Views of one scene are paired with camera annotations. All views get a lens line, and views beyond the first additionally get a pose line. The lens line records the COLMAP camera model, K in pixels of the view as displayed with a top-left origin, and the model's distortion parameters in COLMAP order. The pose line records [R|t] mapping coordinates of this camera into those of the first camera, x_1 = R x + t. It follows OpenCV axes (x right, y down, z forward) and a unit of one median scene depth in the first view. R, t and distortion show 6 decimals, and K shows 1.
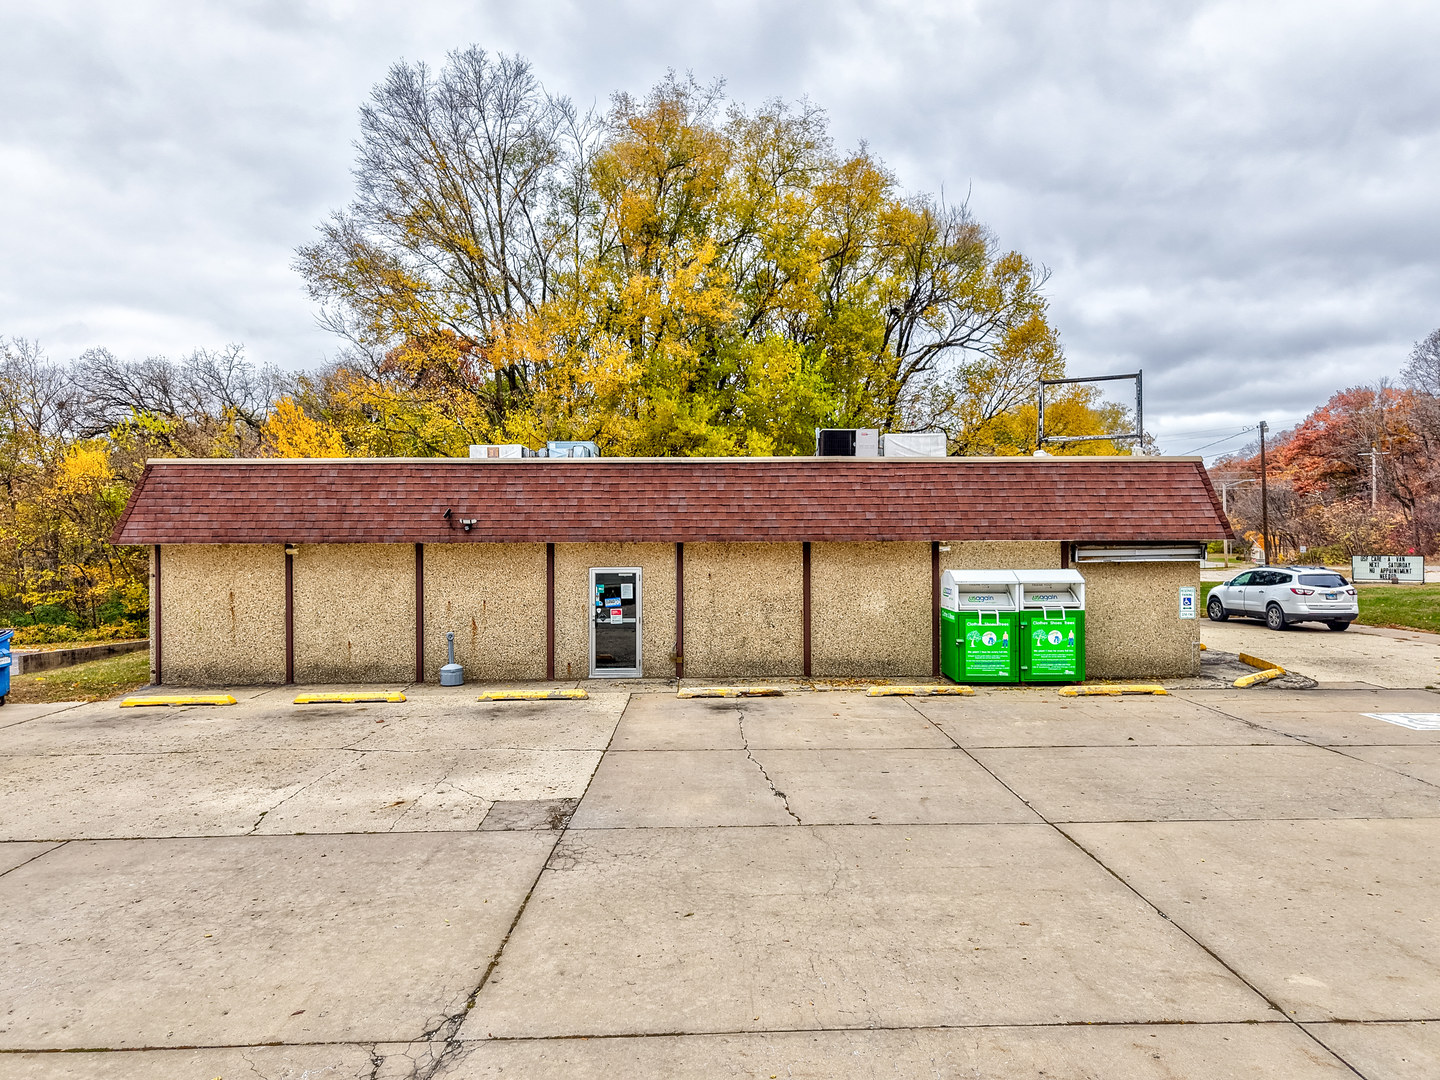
lens RADIAL K [[950.0, 0, 716.1], [0, 950.0, 536.0], [0, 0, 1]] dist [0.004166, -0.000726]
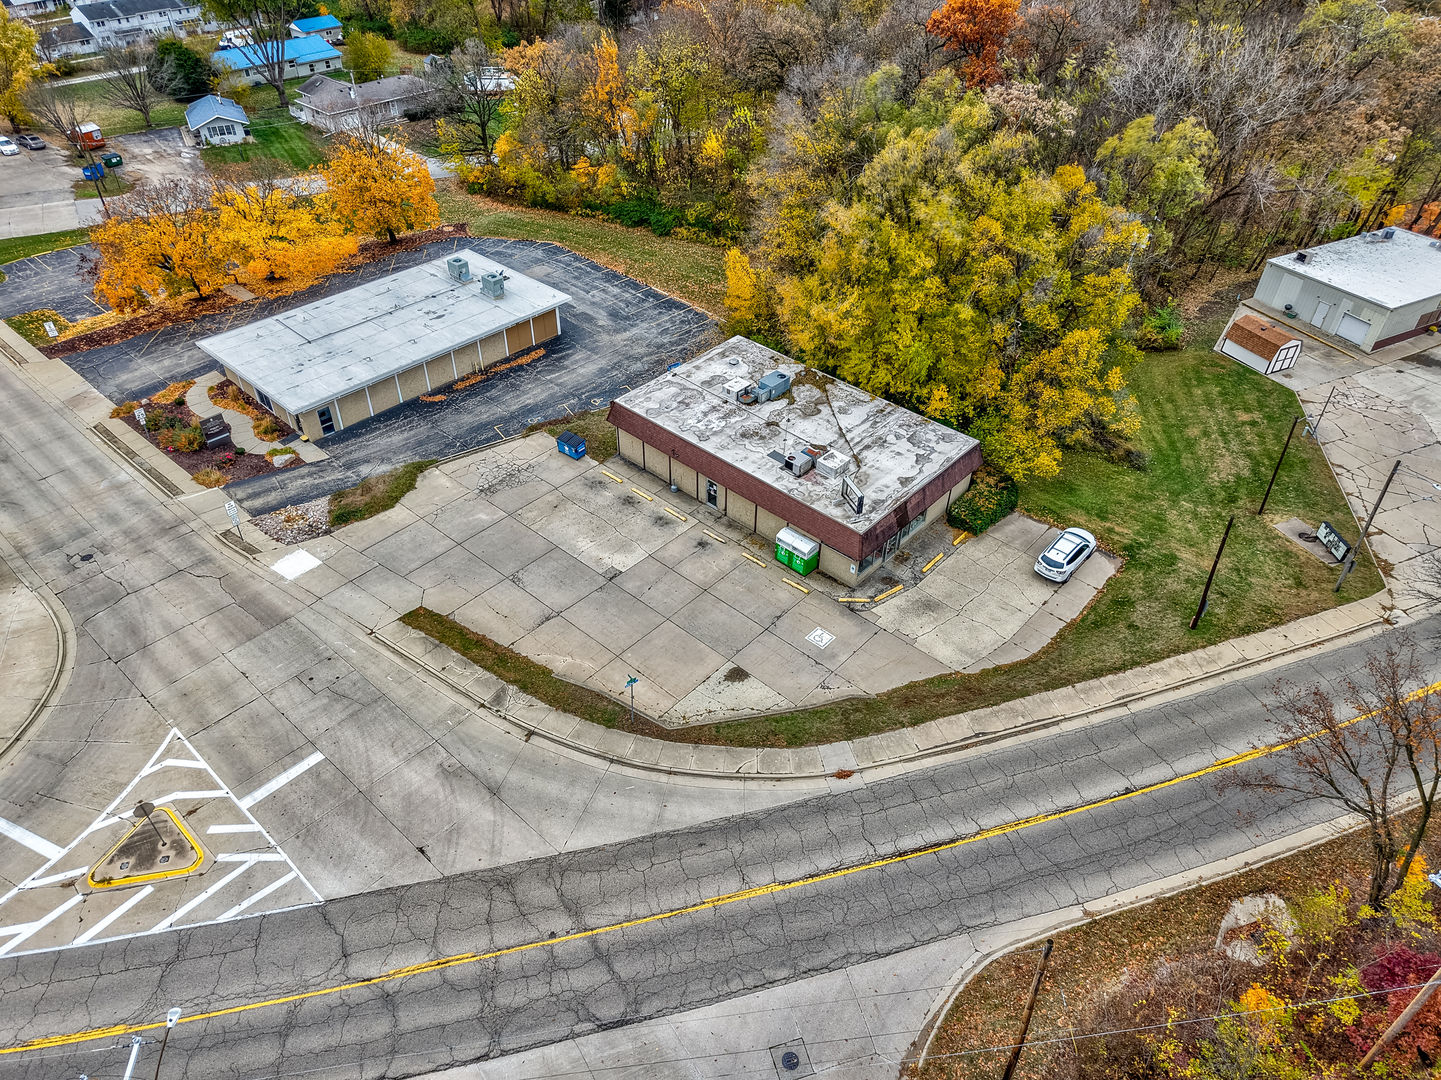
lens RADIAL K [[950.7, 0, 716.6], [0, 950.7, 535.9], [0, 0, 1]] dist [0.004166, -0.000726]
pose [[0.721888, 0.441805, -0.532621, 1.739994], [-0.013875, 0.778760, 0.627169, -1.877496], [0.691870, -0.445356, 0.568308, -0.939714]]
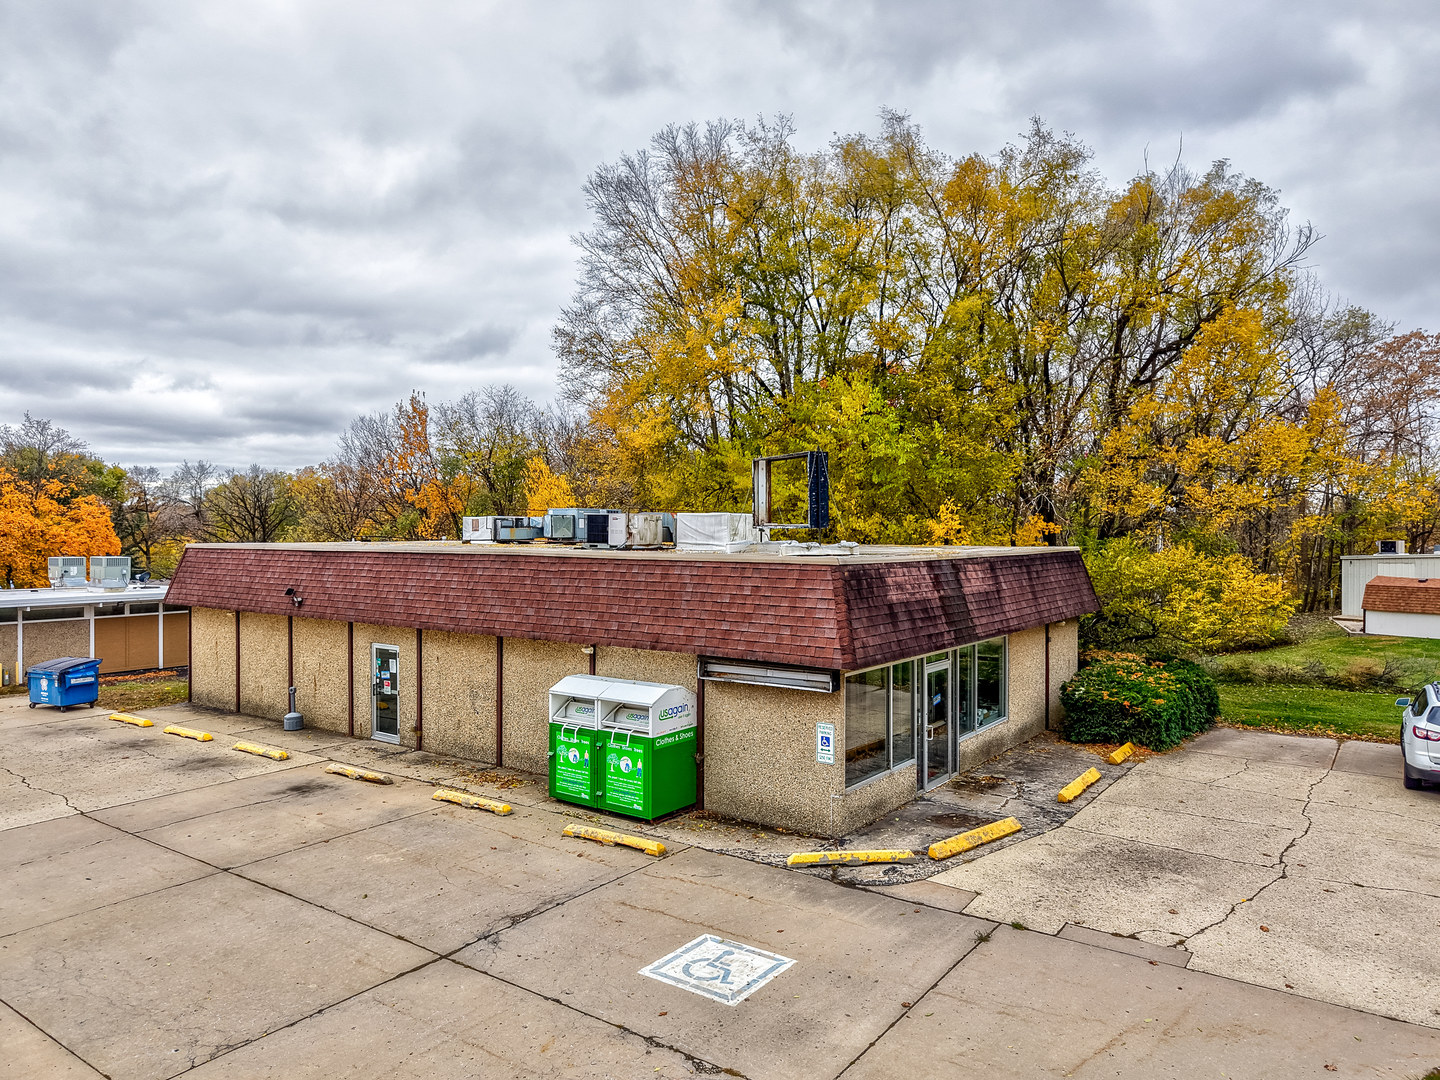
lens RADIAL K [[978.5, 0, 740.6], [0, 978.5, 537.1], [0, 0, 1]] dist [-0.005642, -0.002144]
pose [[0.805065, 0.009186, -0.593115, 0.924794], [-0.008411, 0.999956, 0.004071, -0.102990], [0.593126, 0.001711, 0.805108, 0.313644]]
